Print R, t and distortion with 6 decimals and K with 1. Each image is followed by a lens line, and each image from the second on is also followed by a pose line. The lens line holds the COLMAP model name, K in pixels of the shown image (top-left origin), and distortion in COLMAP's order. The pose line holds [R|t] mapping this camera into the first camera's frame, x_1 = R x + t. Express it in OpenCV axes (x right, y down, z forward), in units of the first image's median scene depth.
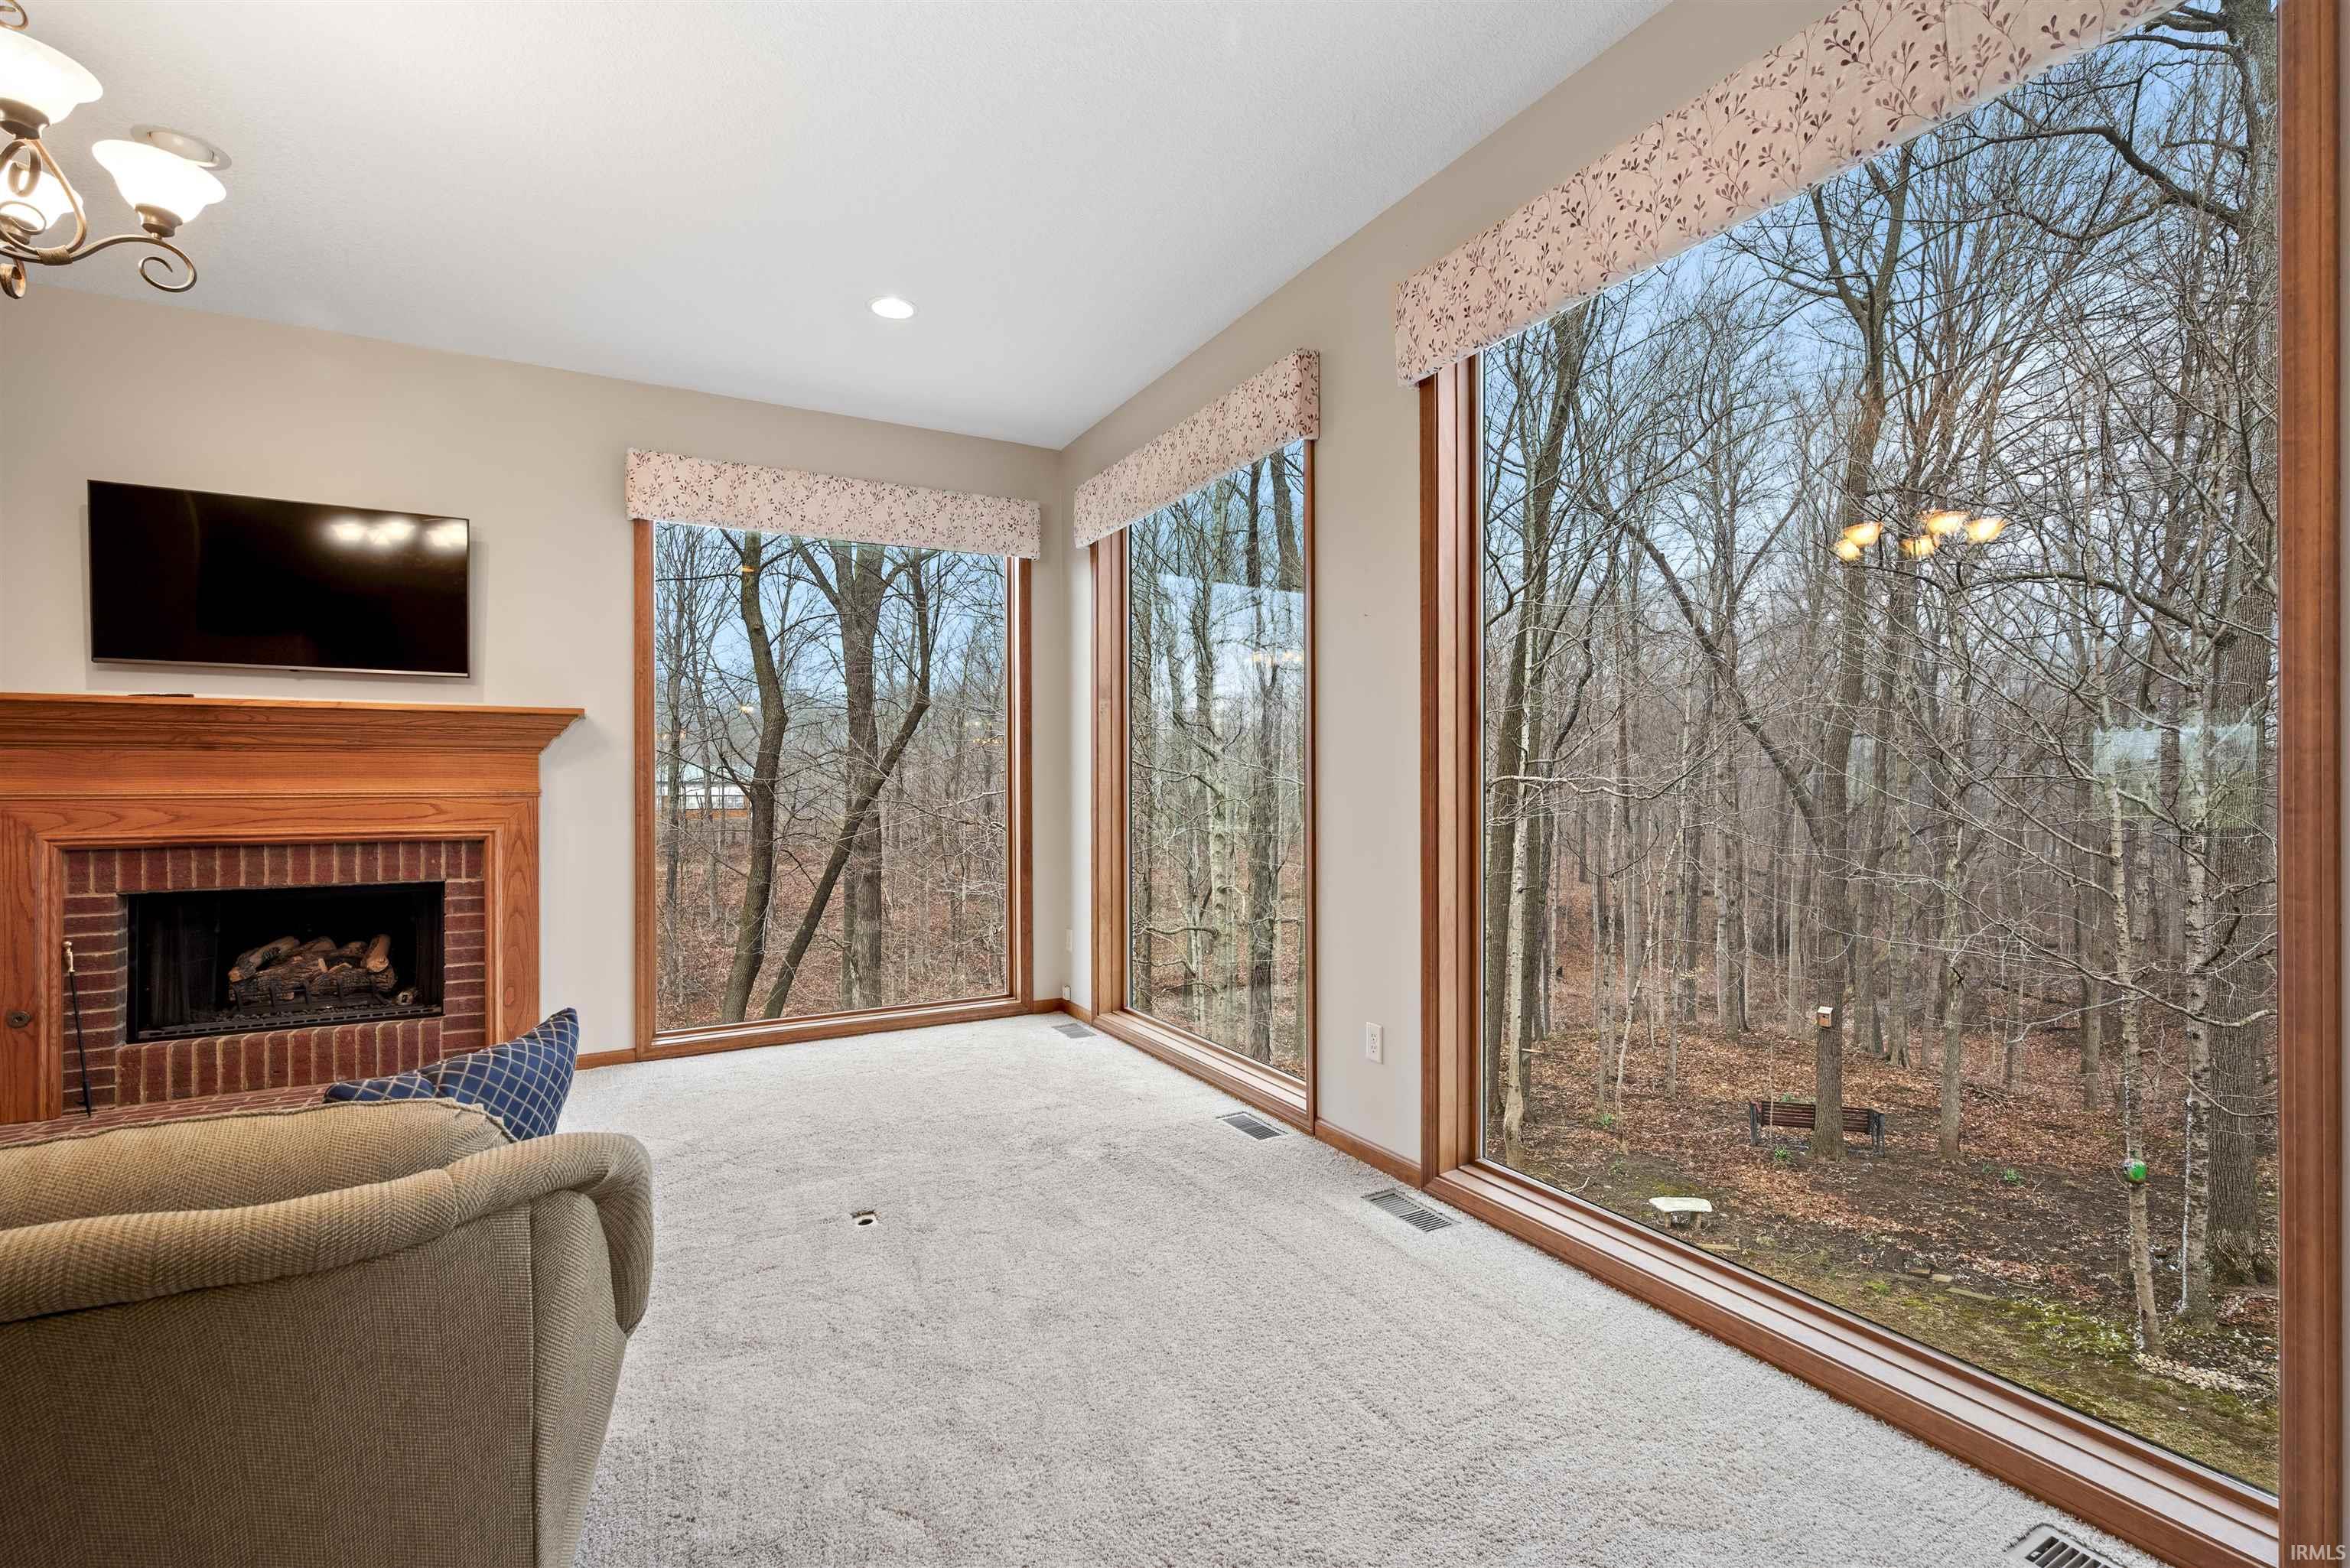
lens RADIAL K [[1016.9, 0, 1171.6], [0, 1016.9, 787.6], [0, 0, 1]] dist [0.002508, -0.000077]
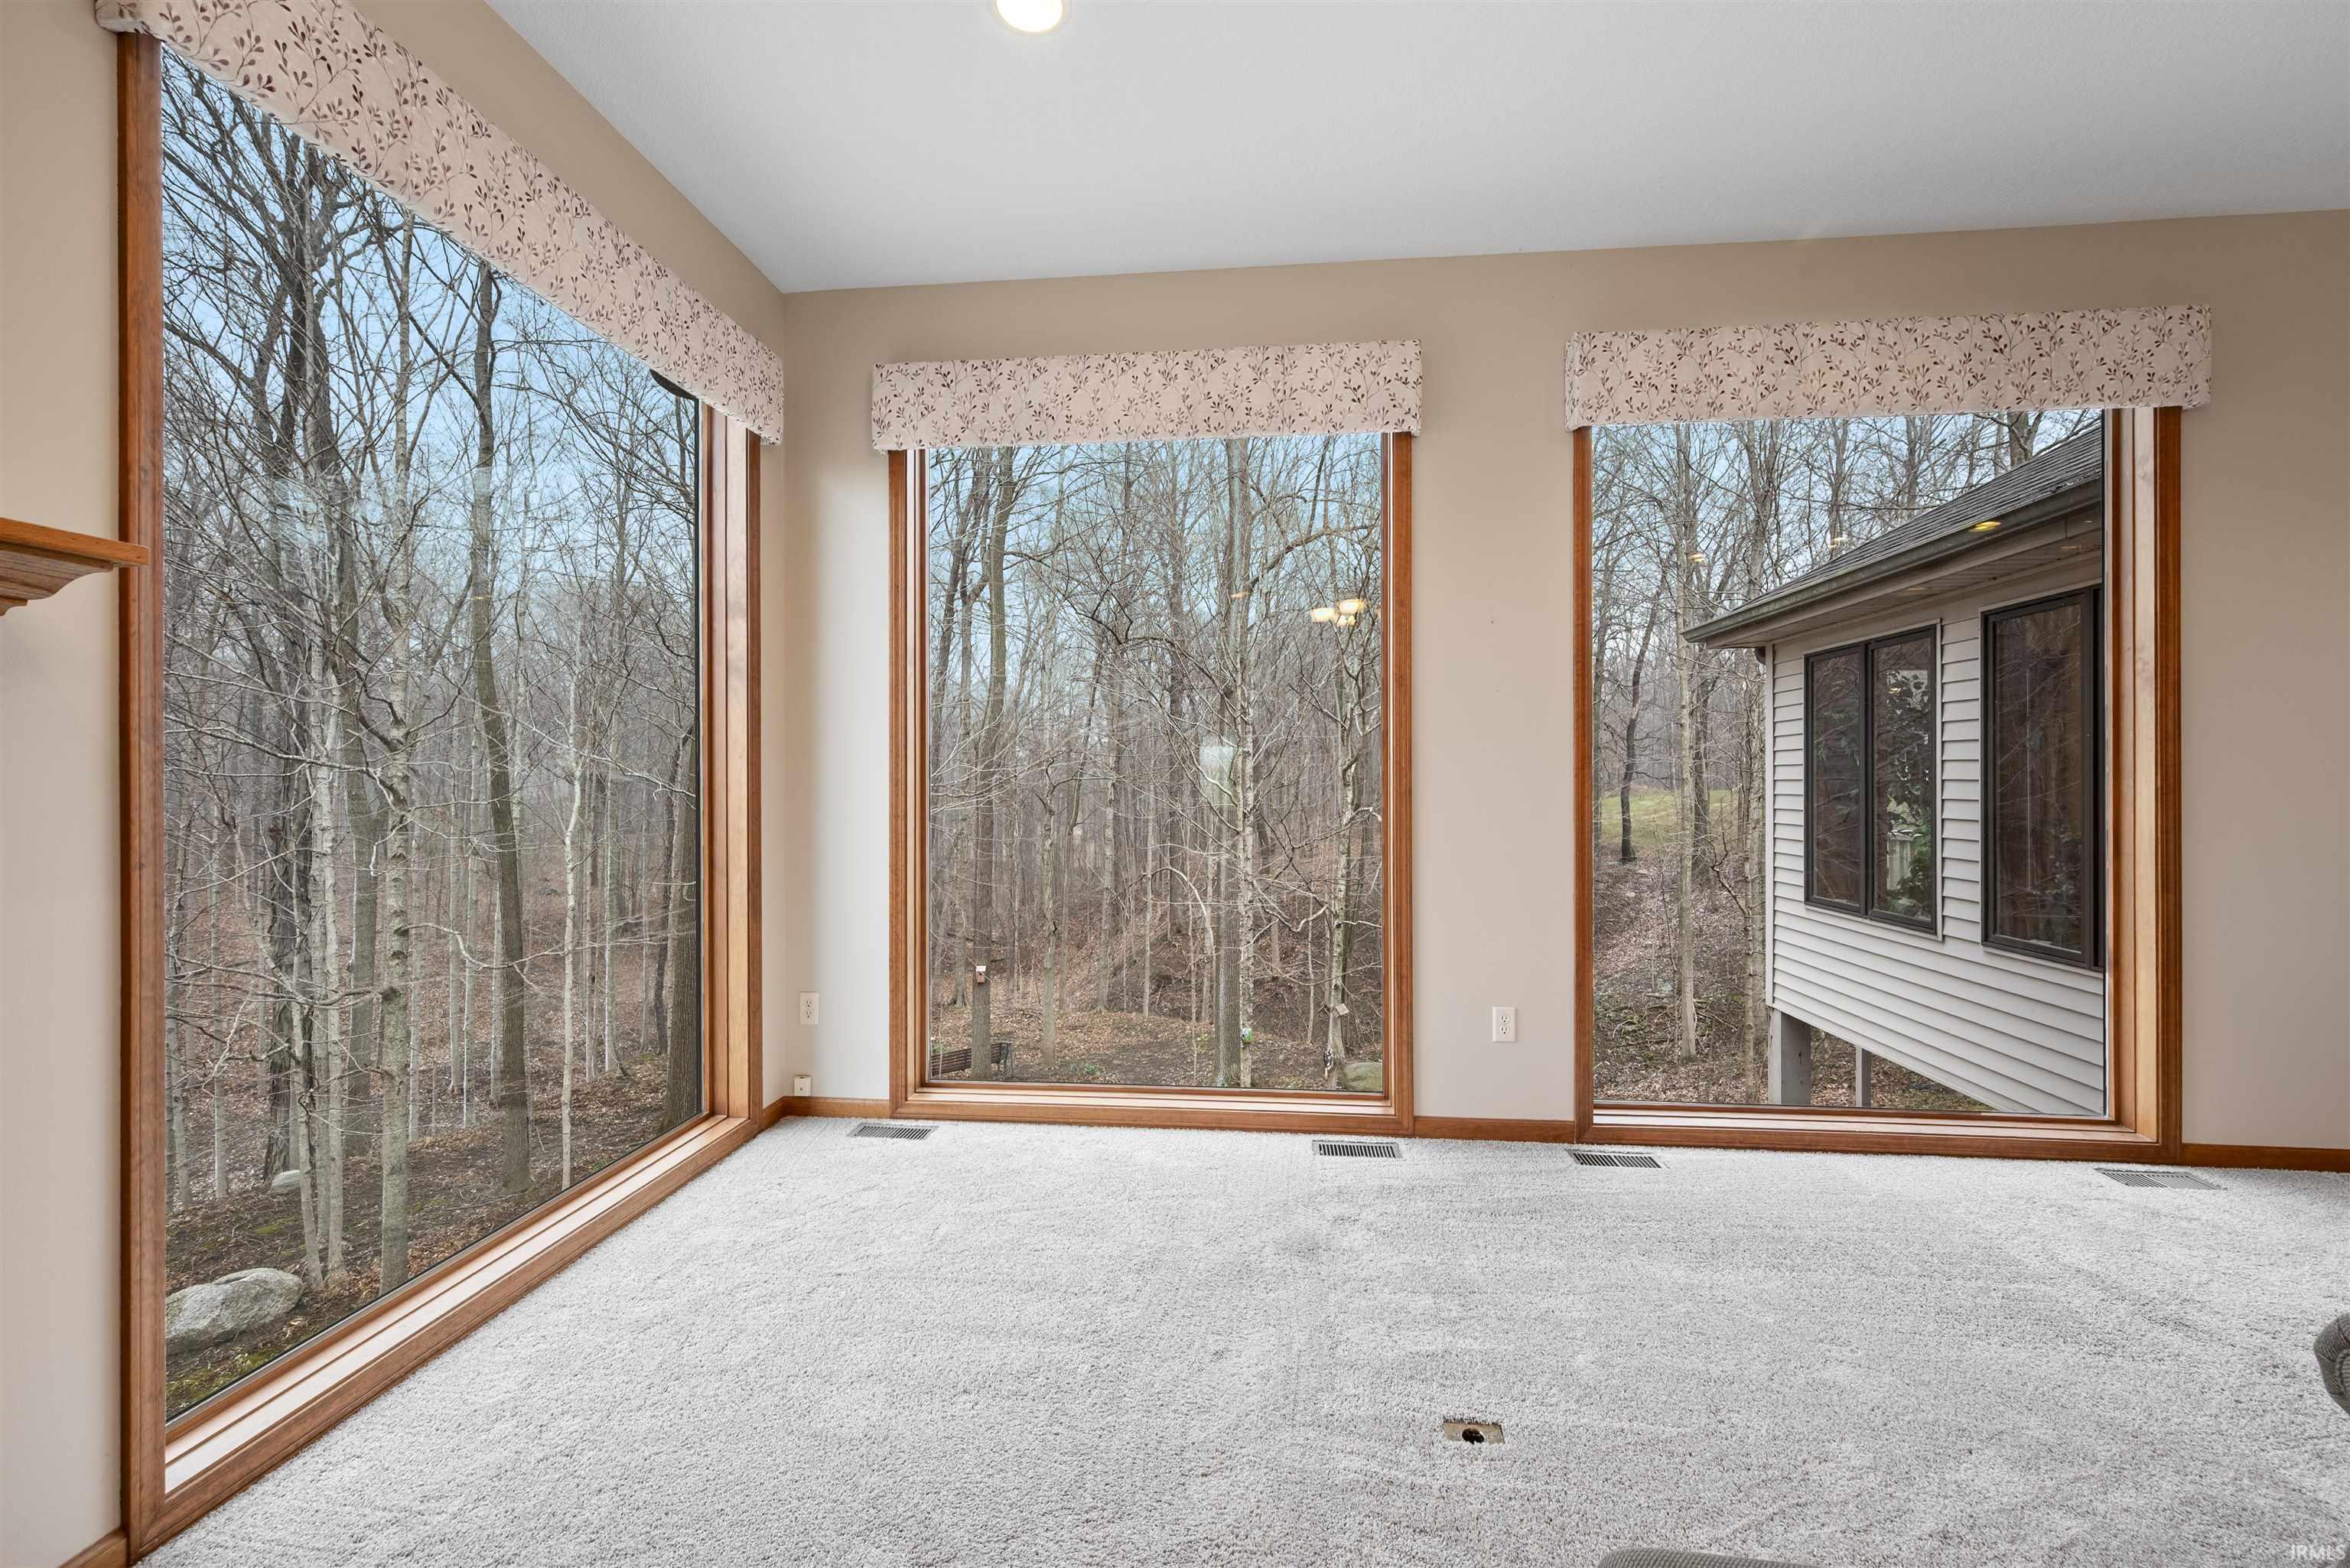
lens RADIAL K [[961.1, 0, 1178.5], [0, 961.1, 780.1], [0, 0, 1]] dist [0.001449, 0.000094]
pose [[0.571956, 0.003034, 0.820279, -0.640938], [0.003369, 0.999976, -0.006048, 0.000052], [-0.820278, 0.006223, 0.571932, 0.547939]]
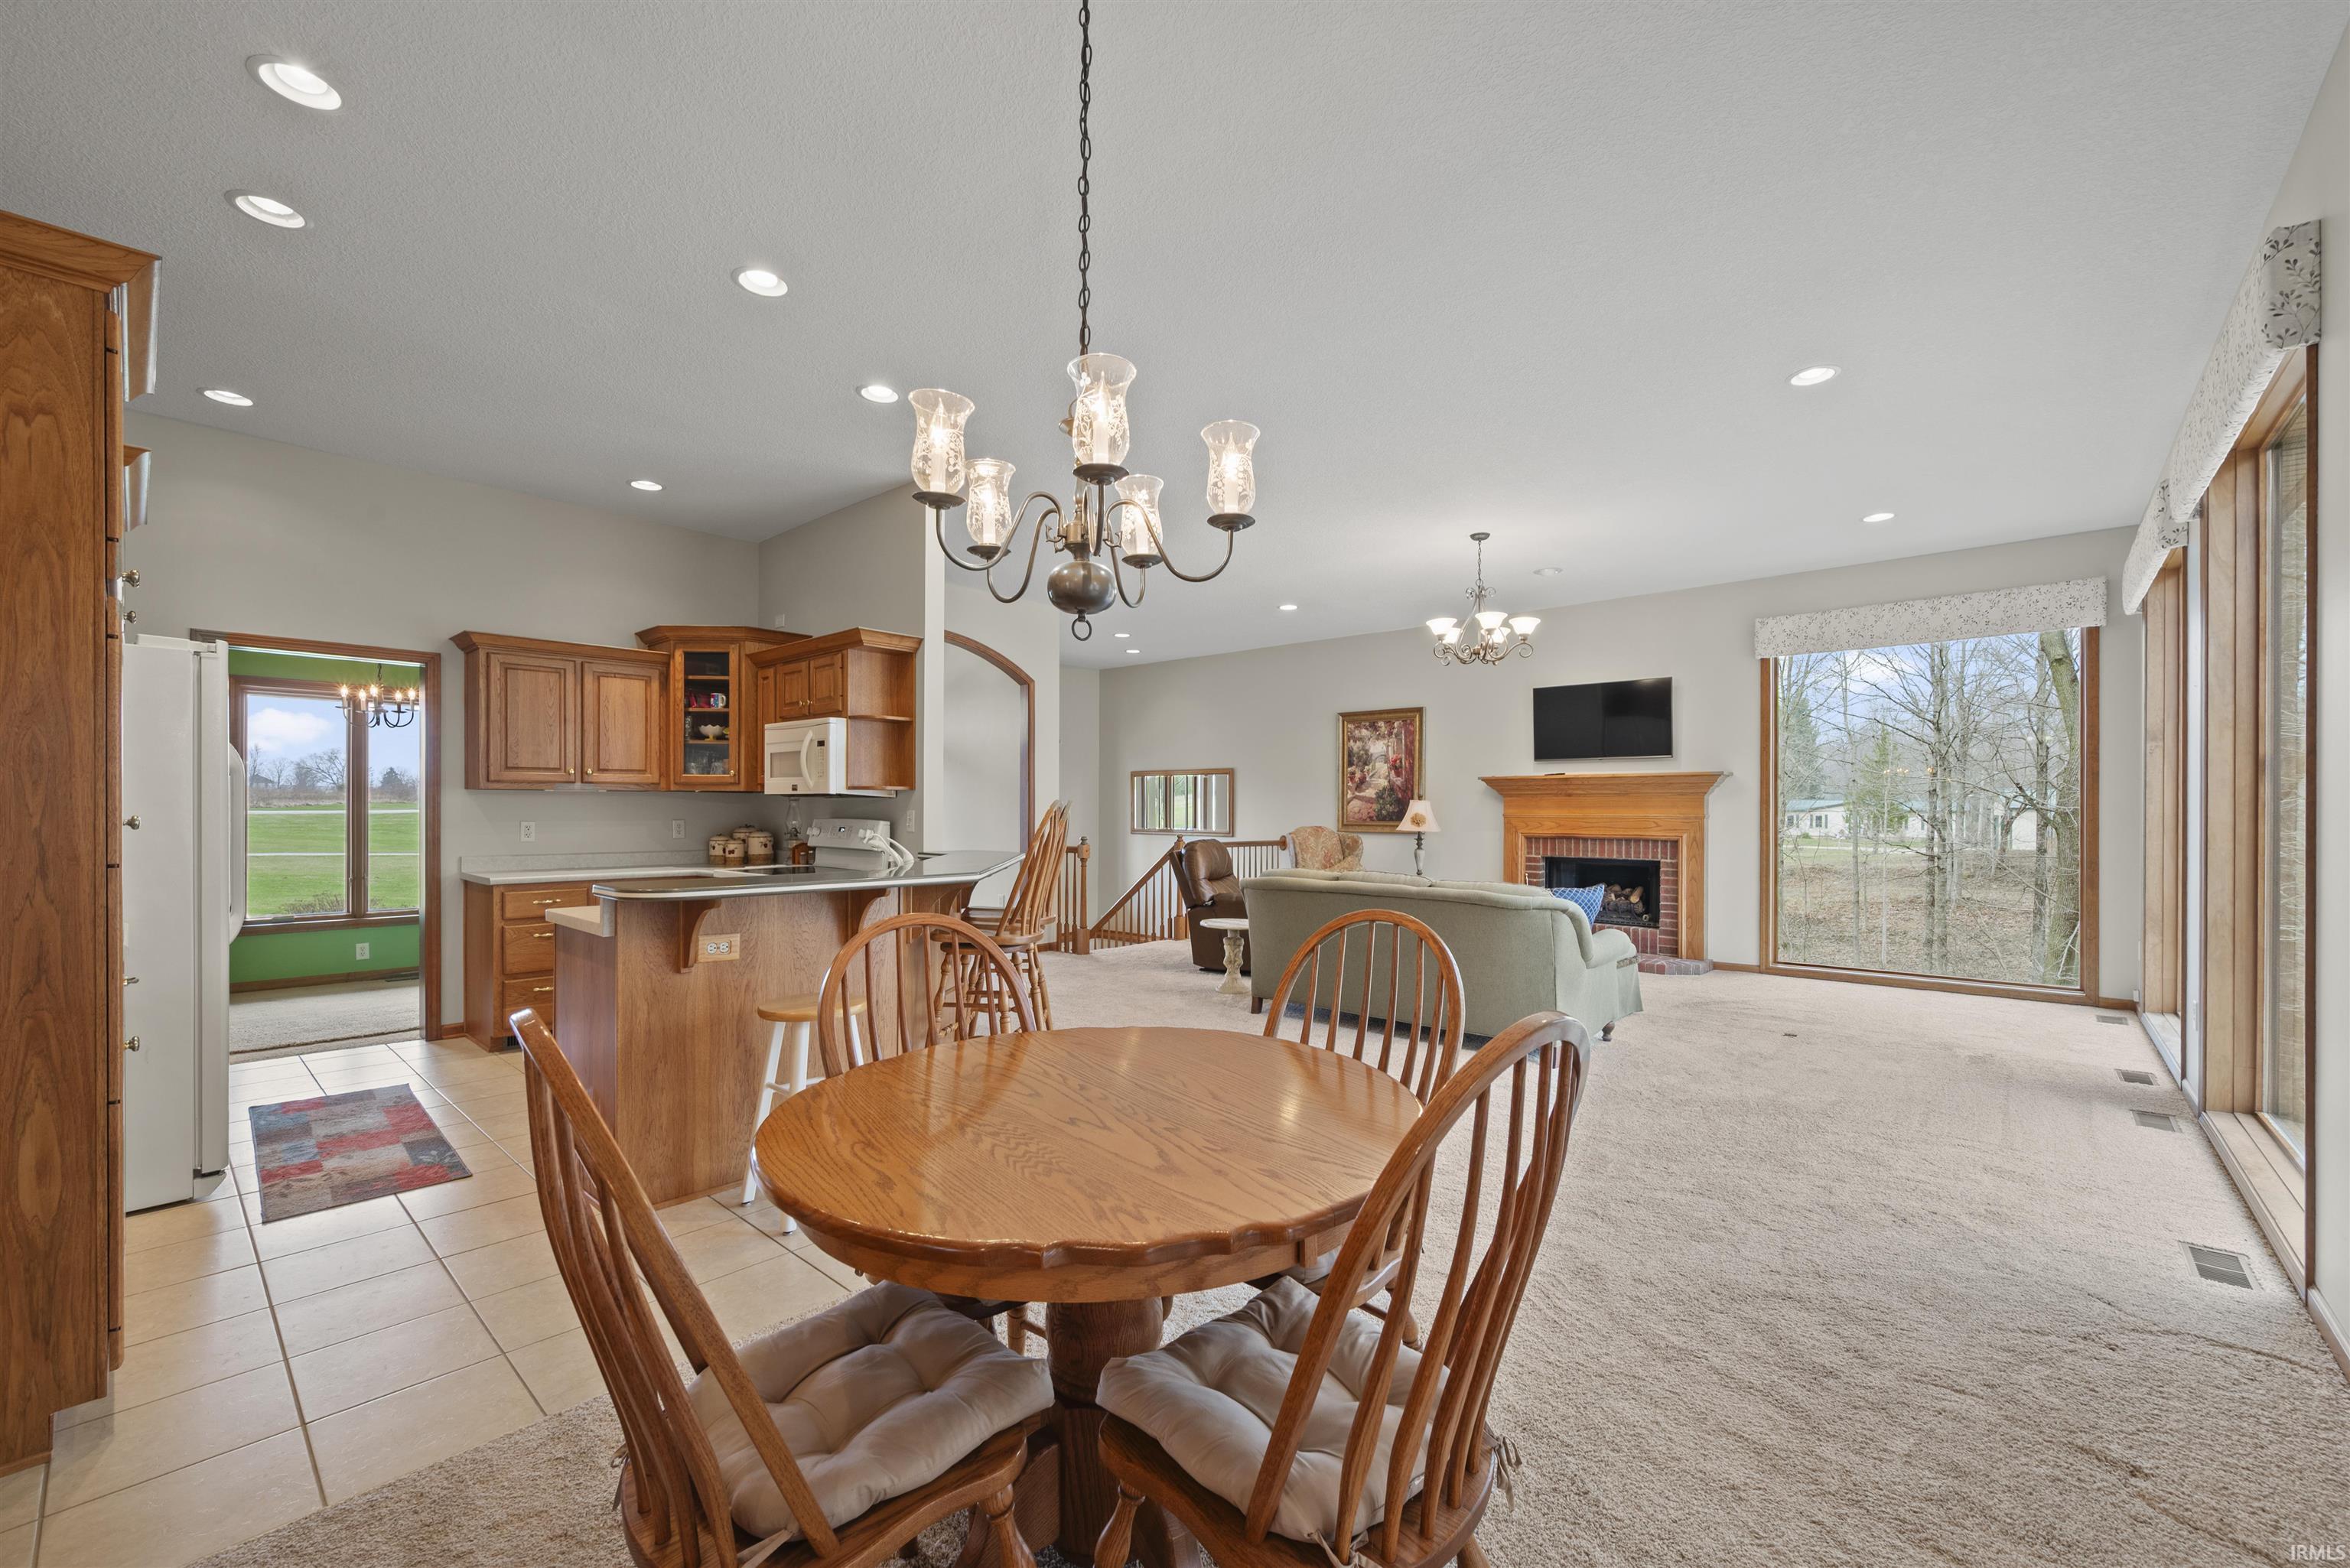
lens RADIAL K [[961.1, 0, 1170.5], [0, 961.1, 808.3], [0, 0, 1]] dist [0.001449, 0.000094]
pose [[0.323069, 0.000971, -0.946375, 0.748401], [-0.007819, 0.999968, -0.001643, 0.000547], [0.946343, 0.007931, 0.323067, -0.509388]]
